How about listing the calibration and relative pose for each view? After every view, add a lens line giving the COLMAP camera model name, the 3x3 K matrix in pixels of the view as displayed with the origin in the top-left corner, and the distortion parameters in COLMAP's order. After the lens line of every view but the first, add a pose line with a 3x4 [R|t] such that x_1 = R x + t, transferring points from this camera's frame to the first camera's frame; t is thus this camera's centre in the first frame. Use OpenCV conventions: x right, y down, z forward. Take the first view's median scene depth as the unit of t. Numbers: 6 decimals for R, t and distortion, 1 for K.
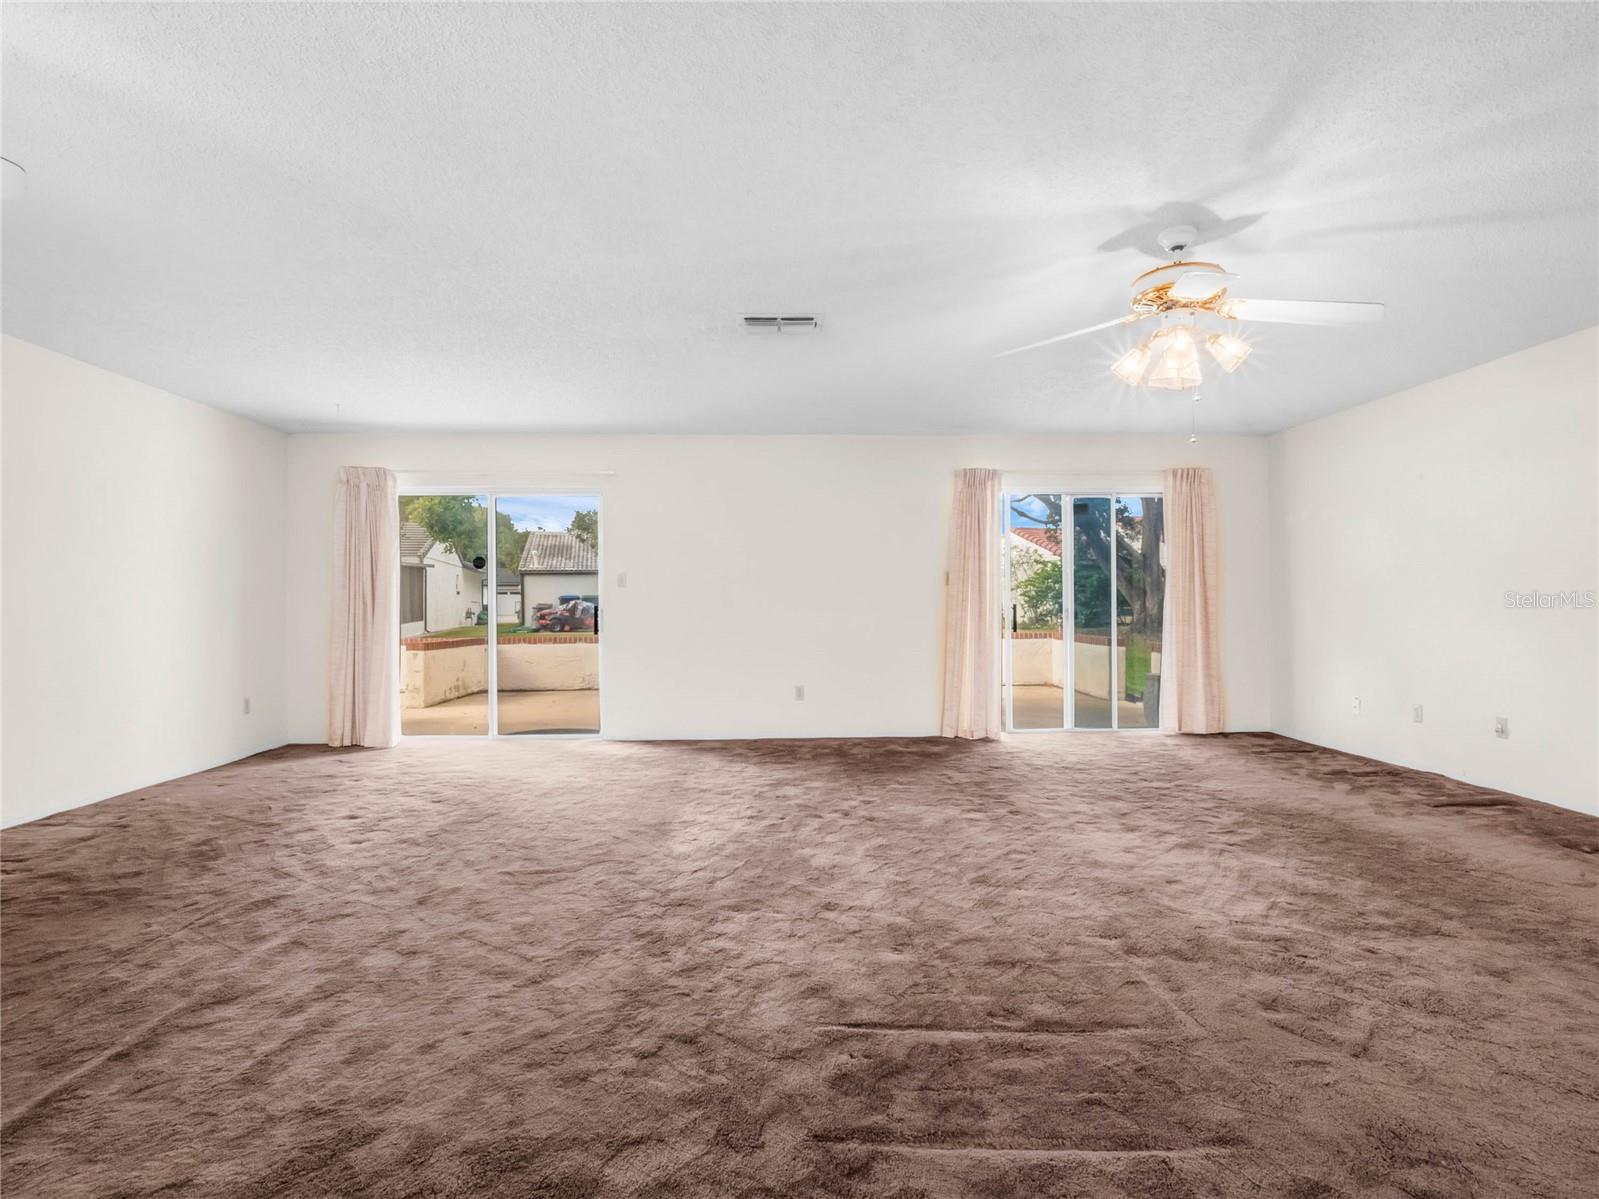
lens RADIAL K [[804.6, 0, 806.8], [0, 804.6, 603.2], [0, 0, 1]] dist [-0.008888, -0.004124]
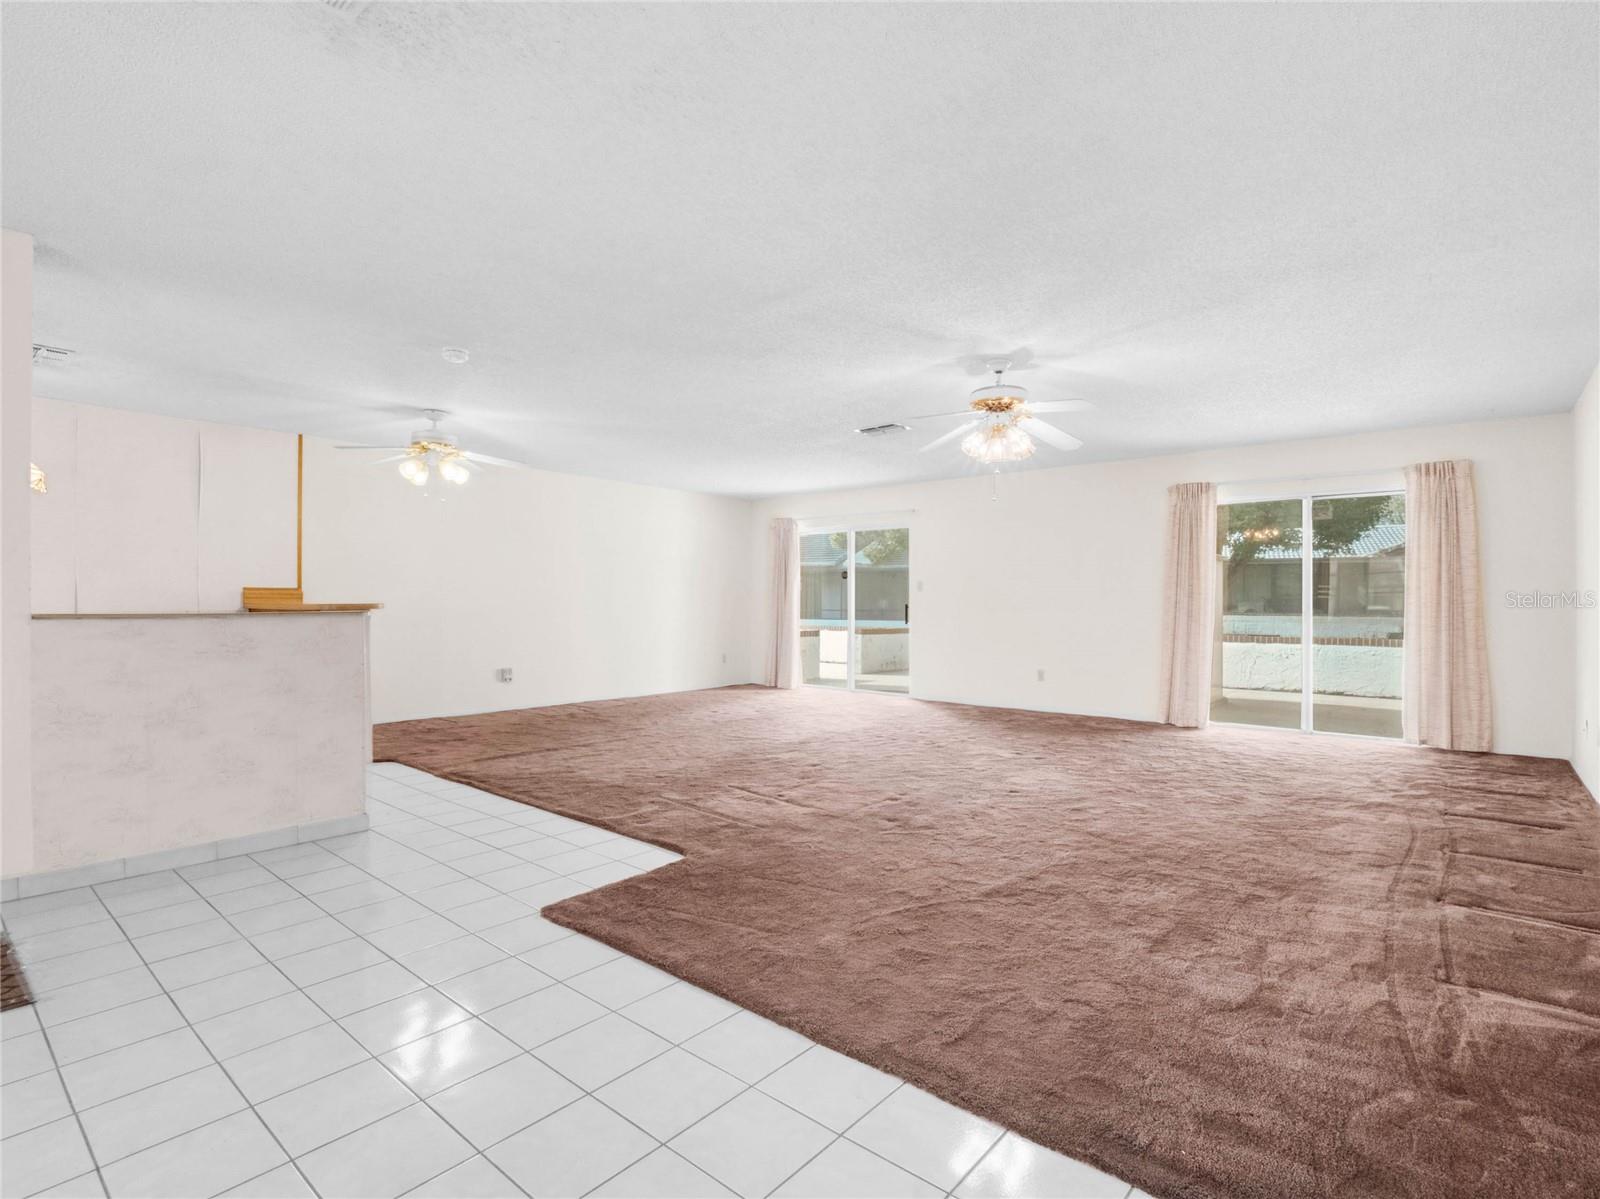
lens RADIAL K [[805.1, 0, 796.9], [0, 805.1, 600.0], [0, 0, 1]] dist [-0.008888, -0.004124]
pose [[0.731006, 0.006778, -0.682337, 0.572391], [-0.010050, 0.999949, -0.000834, -0.000871], [0.682297, 0.007467, 0.731037, -0.177341]]
